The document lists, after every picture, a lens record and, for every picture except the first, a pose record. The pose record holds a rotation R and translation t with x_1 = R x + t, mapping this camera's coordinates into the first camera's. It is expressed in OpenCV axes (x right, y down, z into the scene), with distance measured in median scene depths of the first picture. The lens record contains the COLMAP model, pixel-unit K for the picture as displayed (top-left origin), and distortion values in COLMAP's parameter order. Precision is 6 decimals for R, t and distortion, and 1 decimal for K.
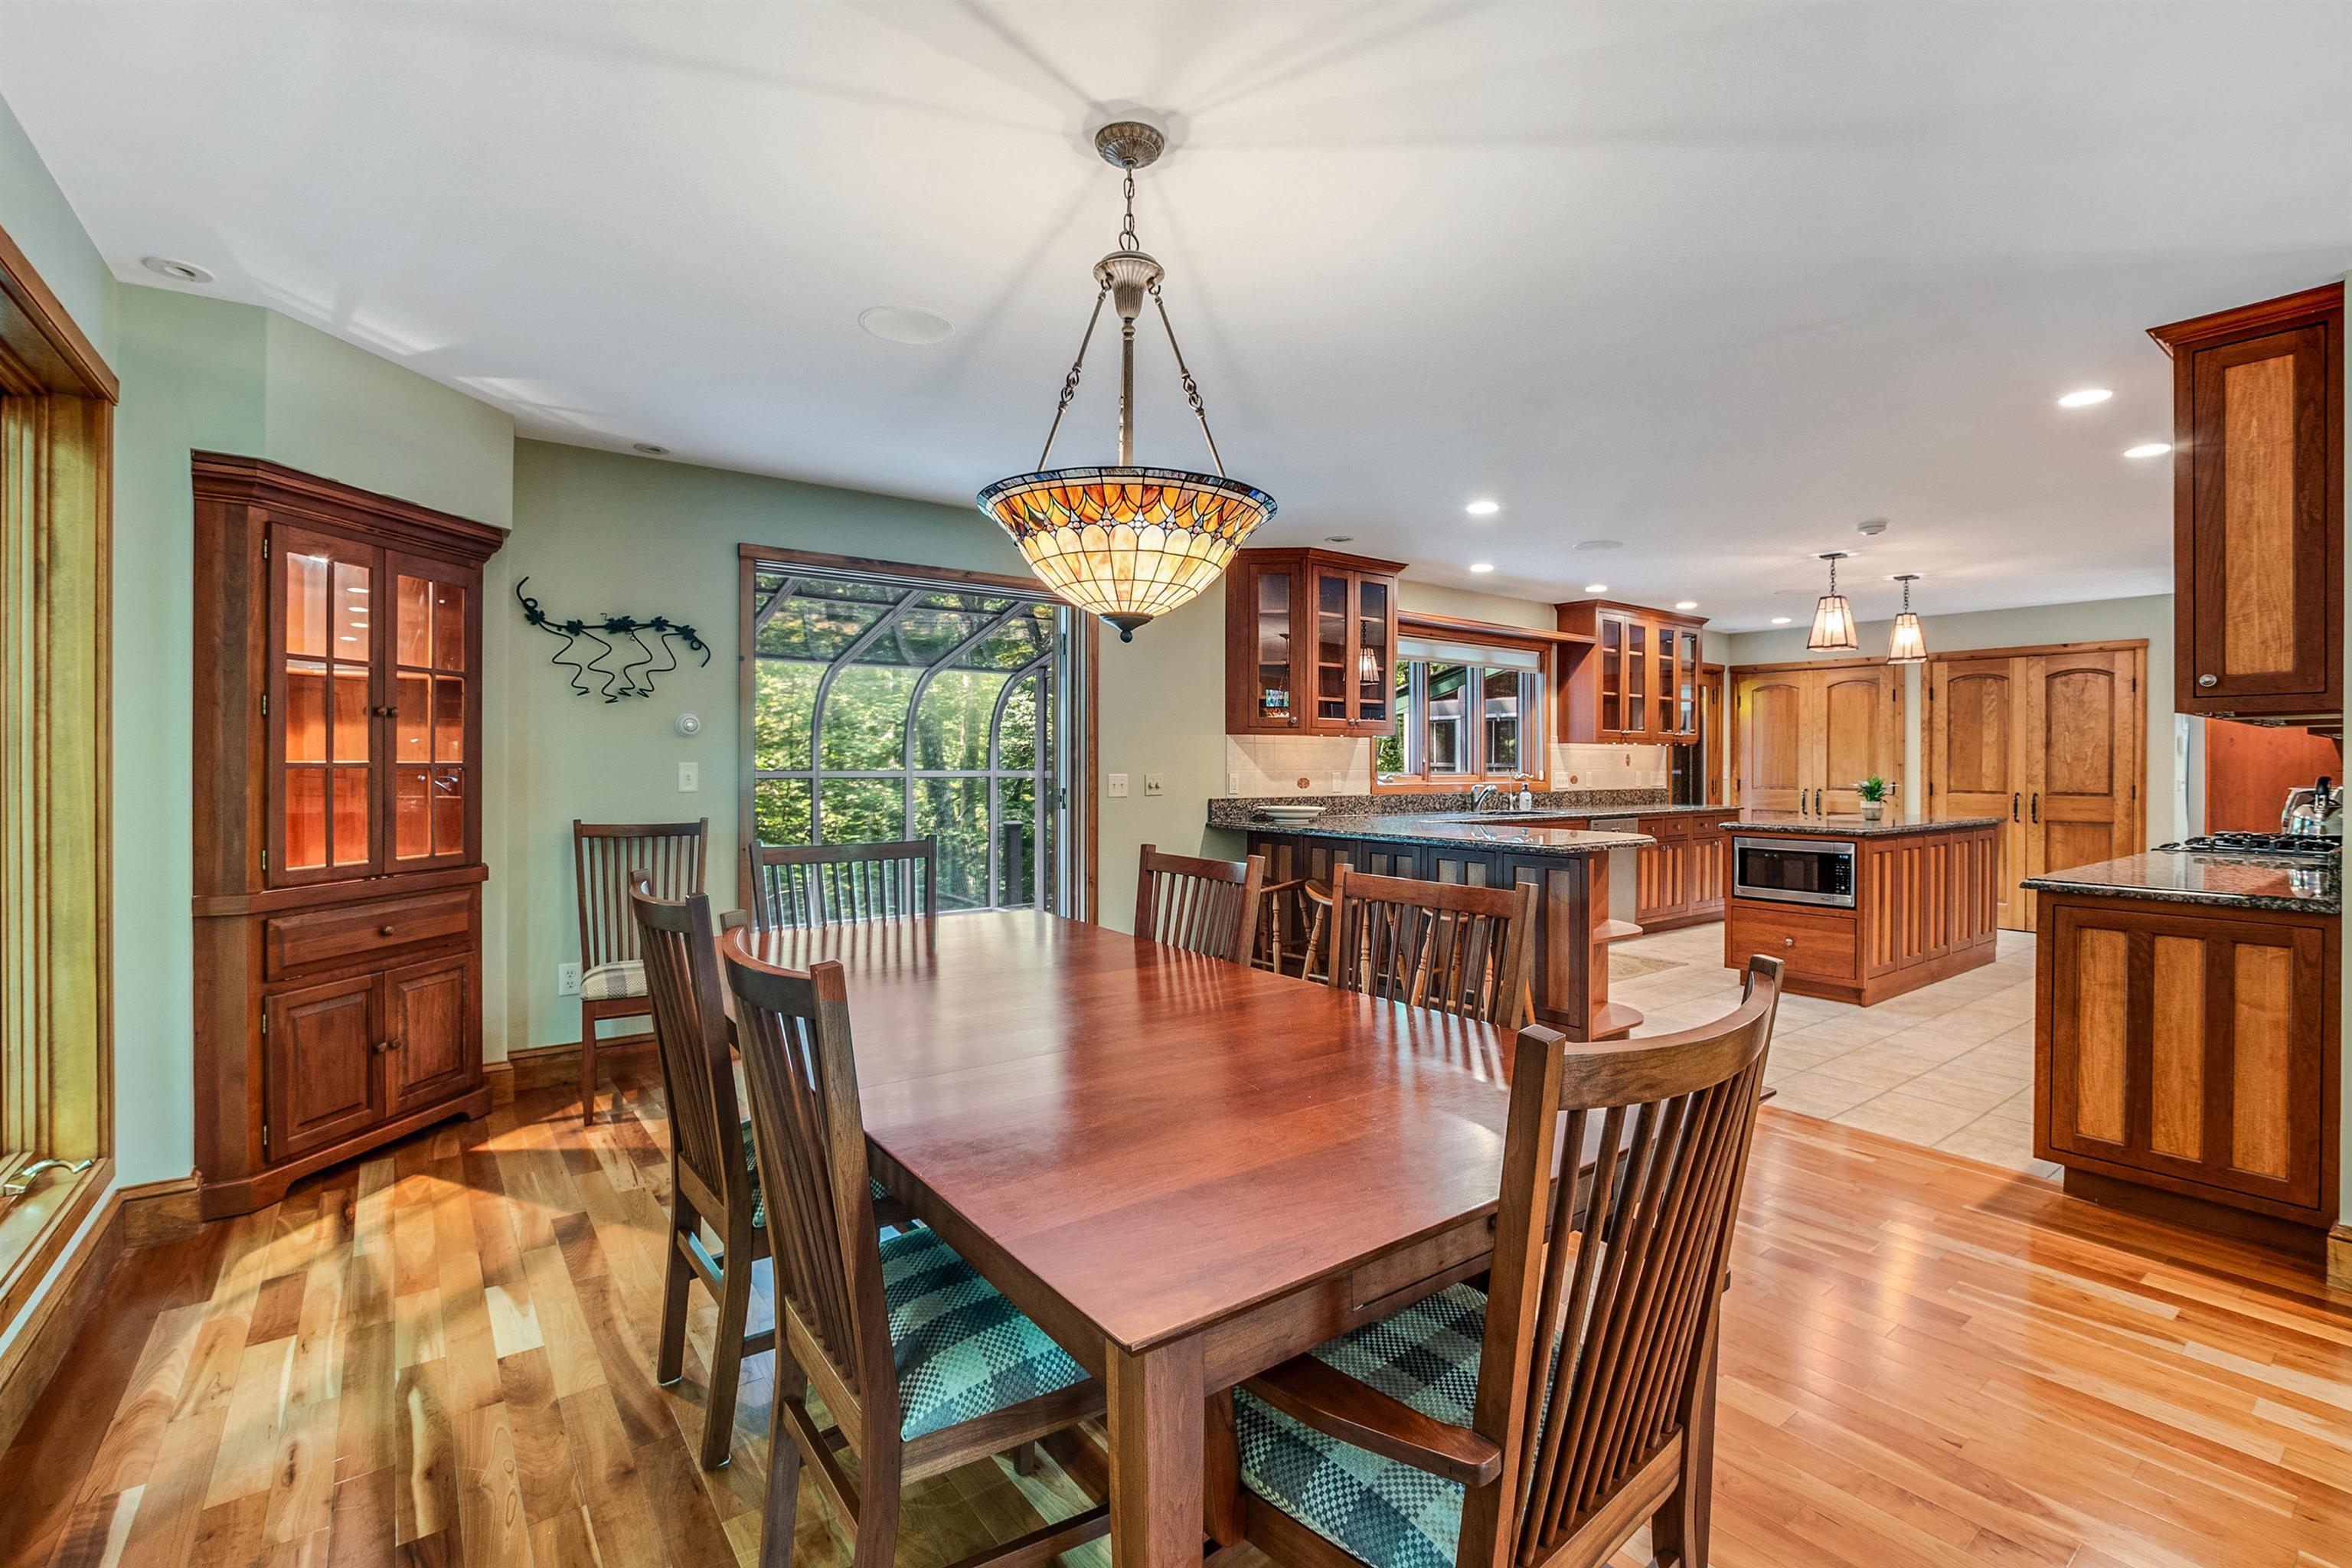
lens RADIAL K [[1067.7, 0, 1178.8], [0, 1067.7, 762.4], [0, 0, 1]] dist [-0.012357, 0.003473]
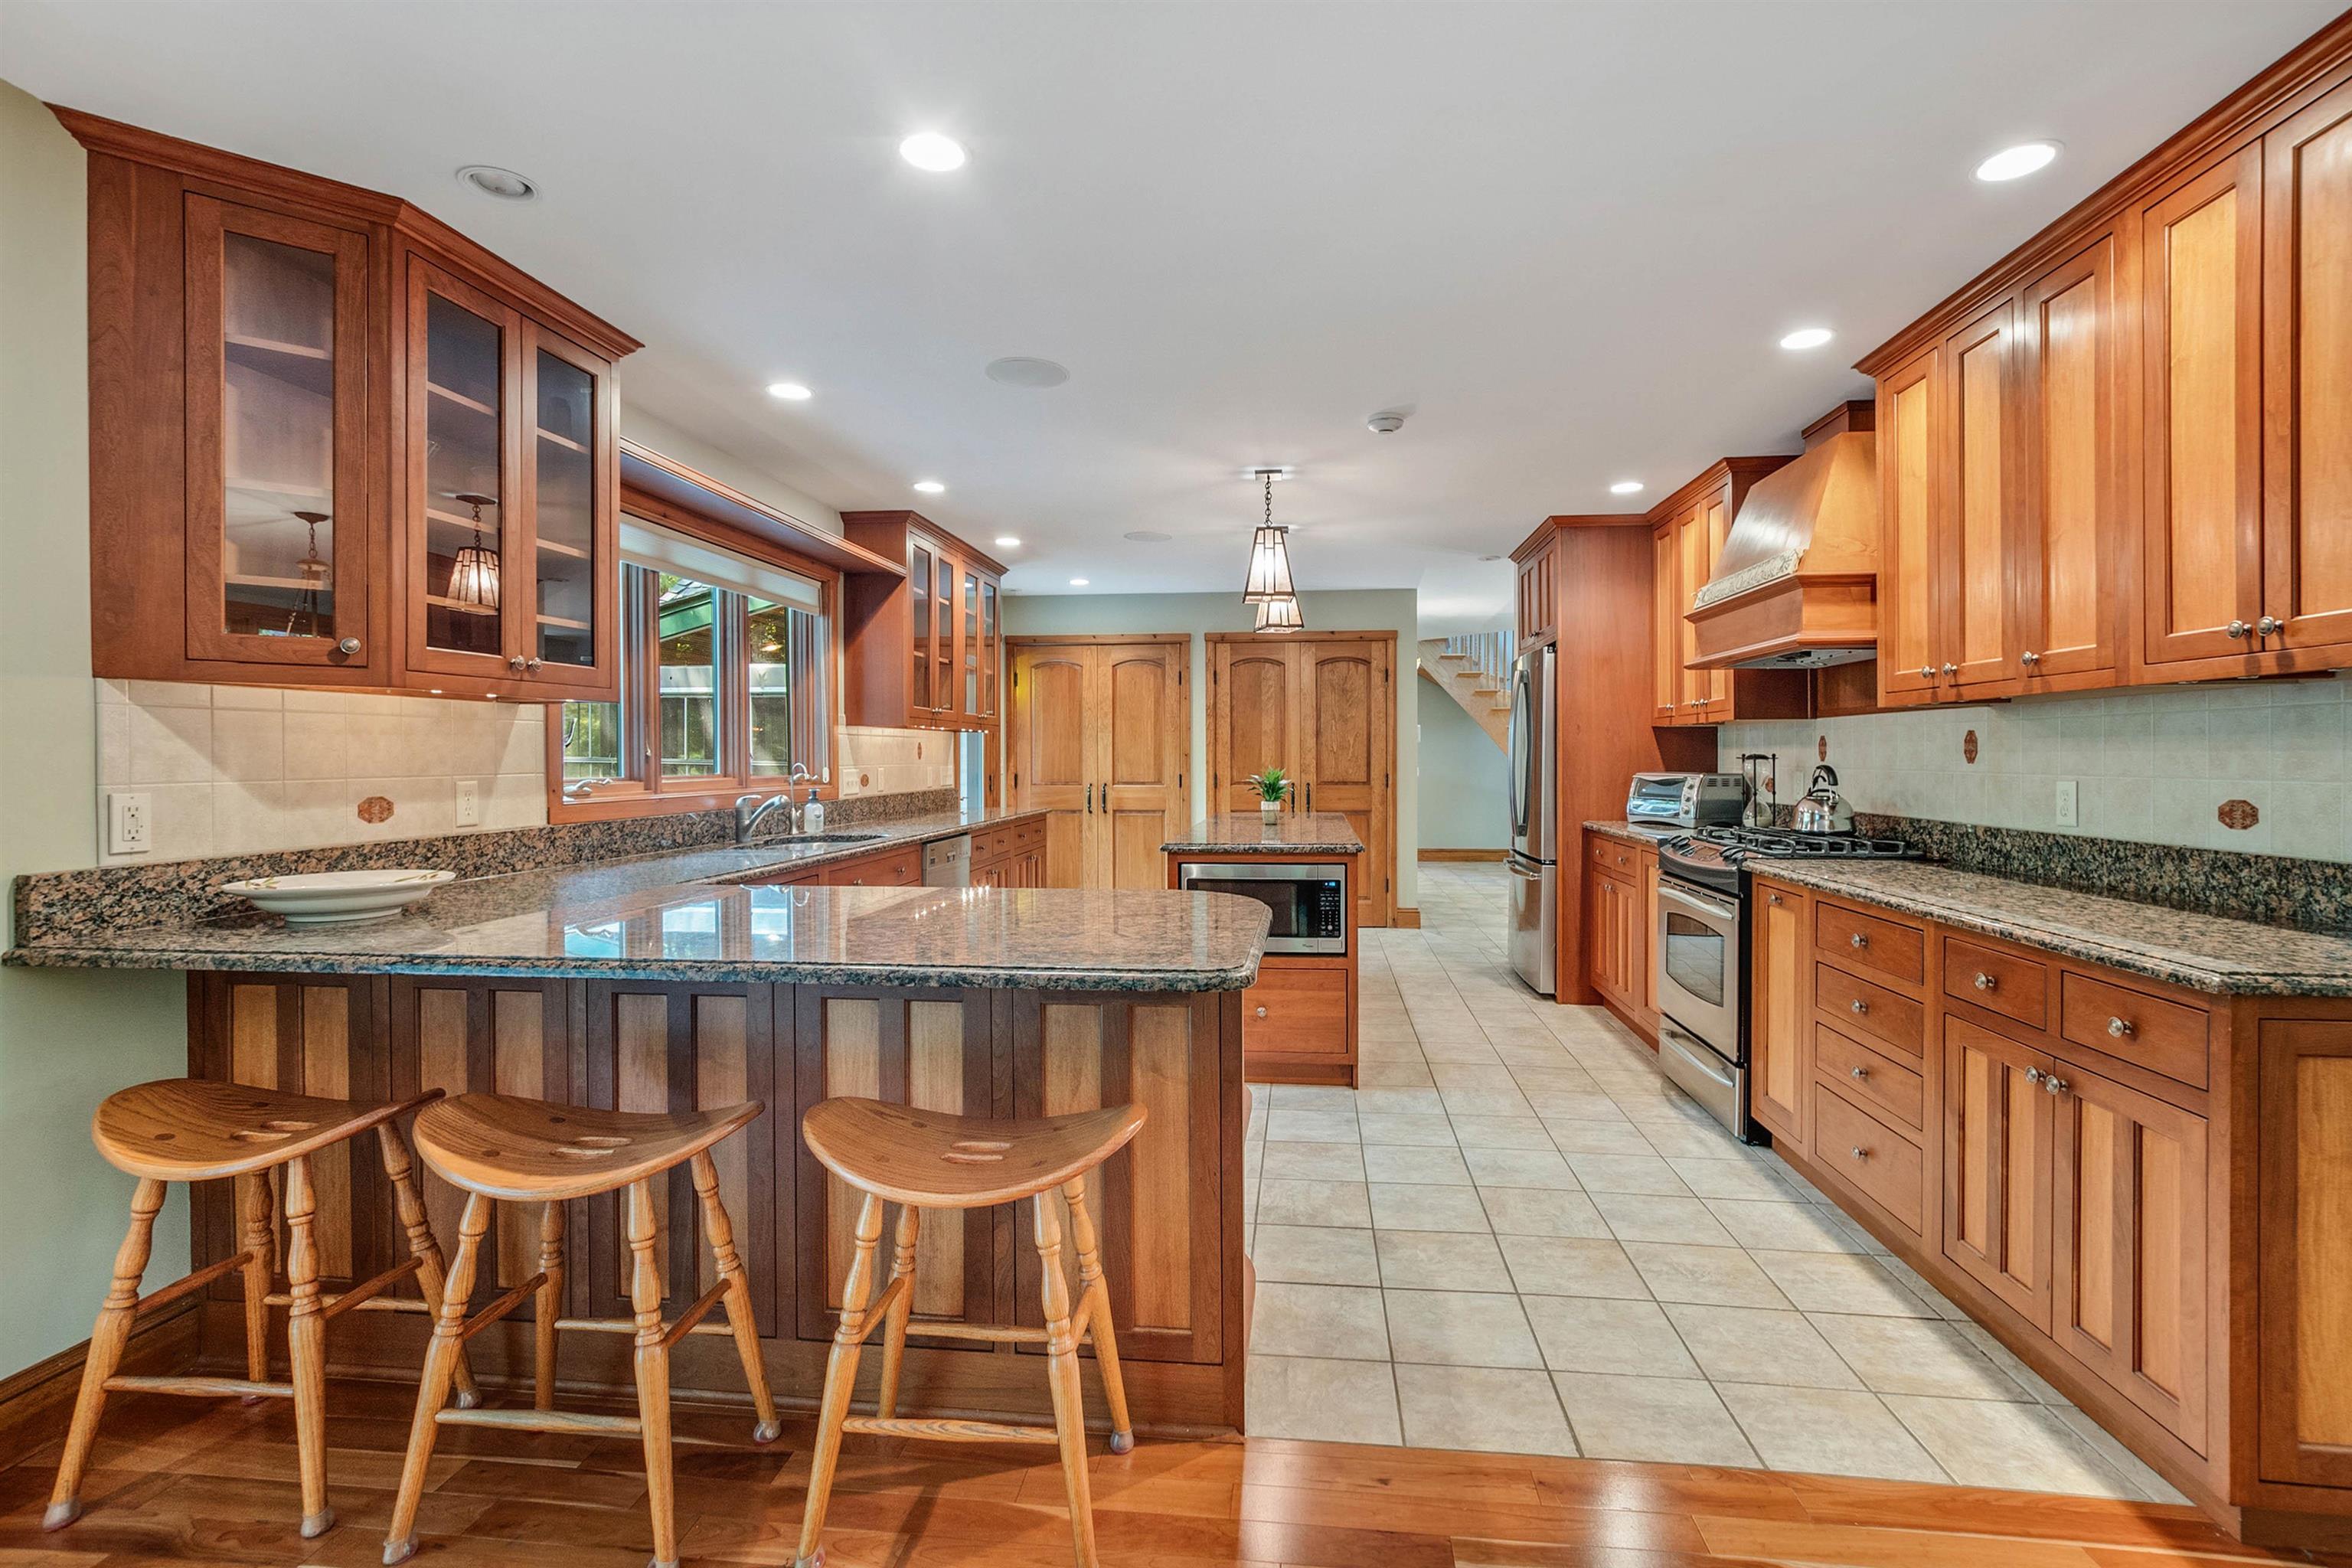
lens RADIAL K [[1067.7, 0, 1211.7], [0, 1067.7, 758.5], [0, 0, 1]] dist [-0.012357, 0.003473]
pose [[0.686702, -0.009316, 0.726879, 0.033945], [0.006170, 0.999957, 0.006987, -0.000910], [-0.726913, -0.000313, 0.686730, 0.401487]]
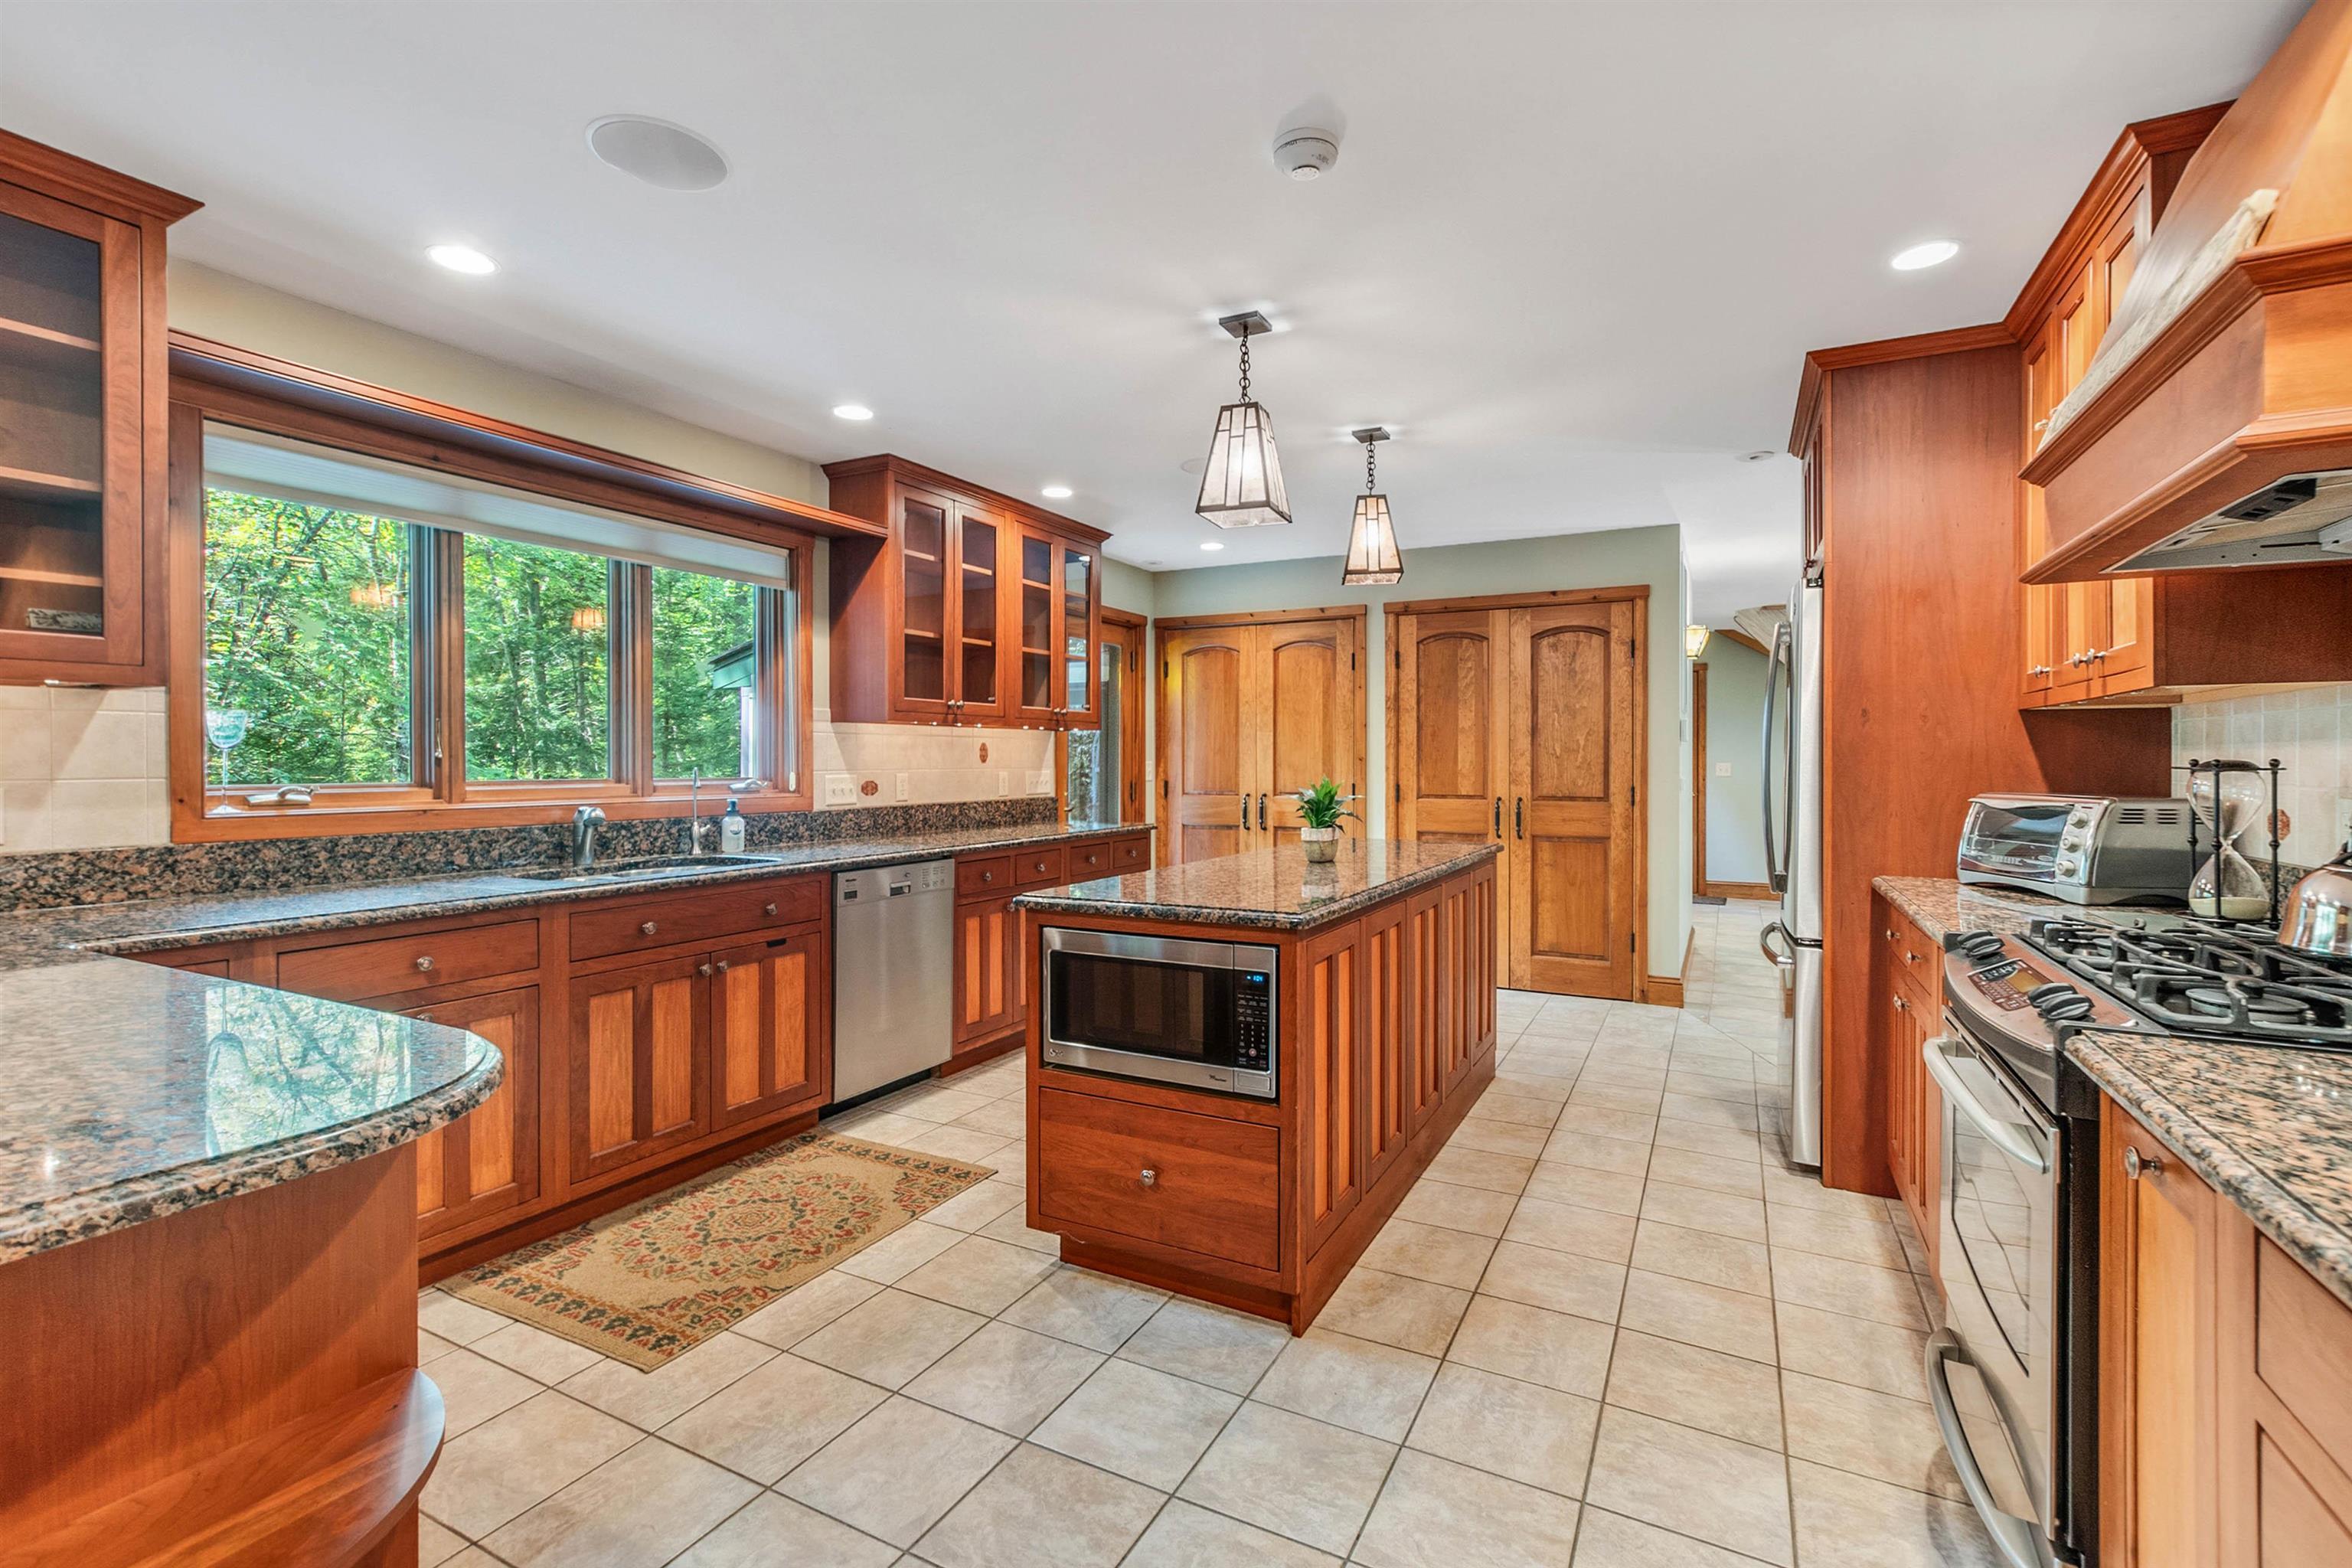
lens RADIAL K [[1067.7, 0, 1173.8], [0, 1067.7, 761.3], [0, 0, 1]] dist [-0.012357, 0.003473]
pose [[0.910519, -0.004664, 0.413440, 0.301249], [0.003782, 0.999988, 0.002952, 0.001282], [-0.413449, -0.001124, 0.910526, 0.448712]]
